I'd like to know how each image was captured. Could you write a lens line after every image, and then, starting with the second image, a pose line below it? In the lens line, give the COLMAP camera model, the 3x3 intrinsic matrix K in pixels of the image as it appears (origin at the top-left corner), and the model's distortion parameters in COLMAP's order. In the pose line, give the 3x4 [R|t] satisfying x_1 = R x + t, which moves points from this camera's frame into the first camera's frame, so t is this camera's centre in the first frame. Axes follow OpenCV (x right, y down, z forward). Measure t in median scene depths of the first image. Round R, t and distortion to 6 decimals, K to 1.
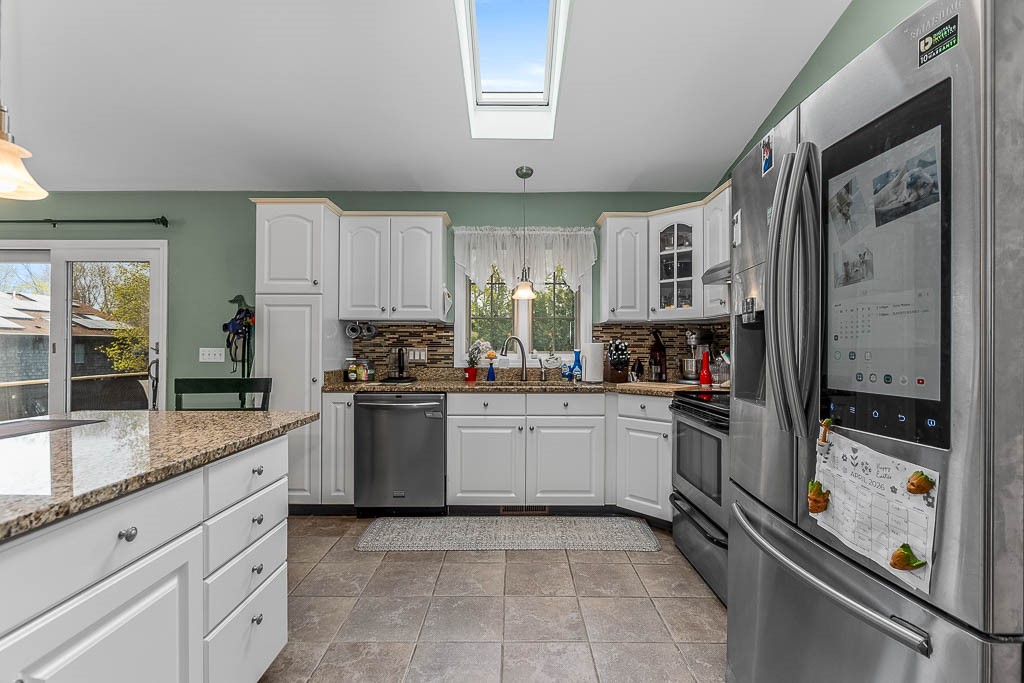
lens RADIAL K [[470.9, 0, 510.7], [0, 470.9, 330.2], [0, 0, 1]] dist [-0.002941, -0.000356]
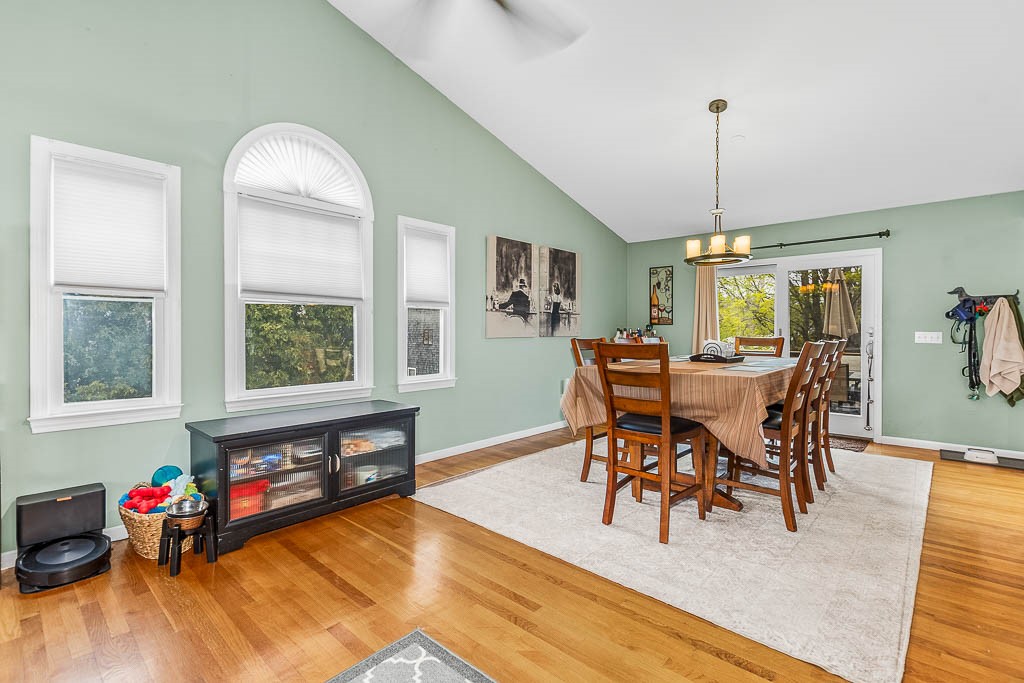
lens RADIAL K [[470.9, 0, 510.7], [0, 470.9, 330.2], [0, 0, 1]] dist [-0.002941, -0.000356]
pose [[0.743290, -0.007135, -0.668932, -0.962605], [0.026400, 0.999477, 0.018674, -0.027466], [0.668449, -0.031540, 0.743089, -0.968887]]
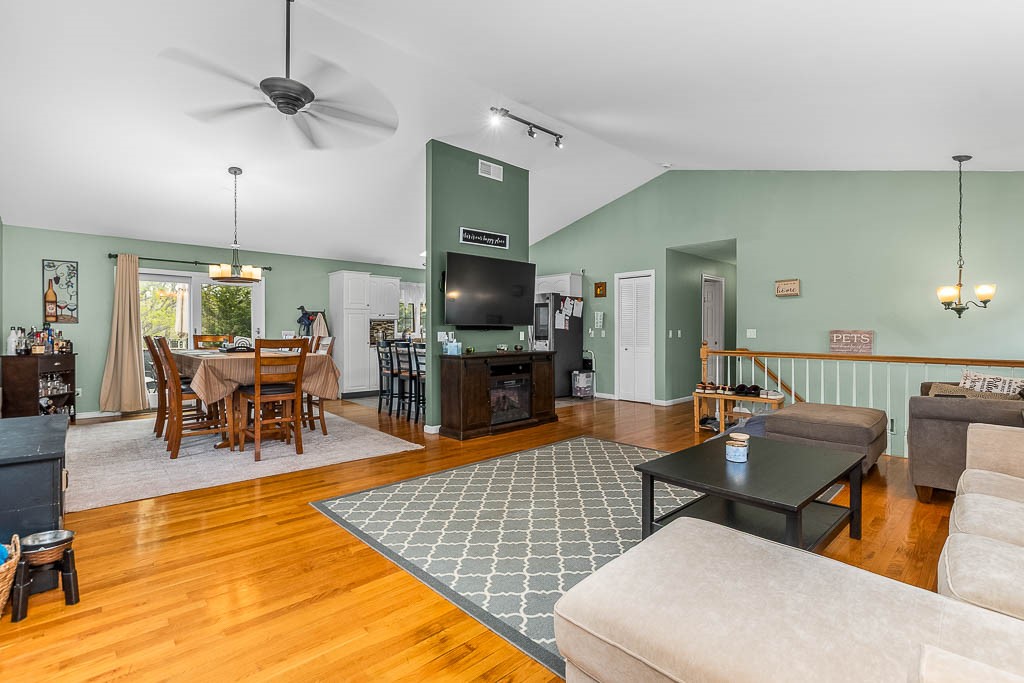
lens RADIAL K [[486.2, 0, 512.0], [0, 486.2, 341.5], [0, 0, 1]] dist [0.001359, 0.000043]
pose [[0.729235, -0.019121, 0.683996, -2.117520], [-0.022008, 0.998437, 0.051375, -0.072654], [-0.683909, -0.052518, 0.727674, -1.894661]]
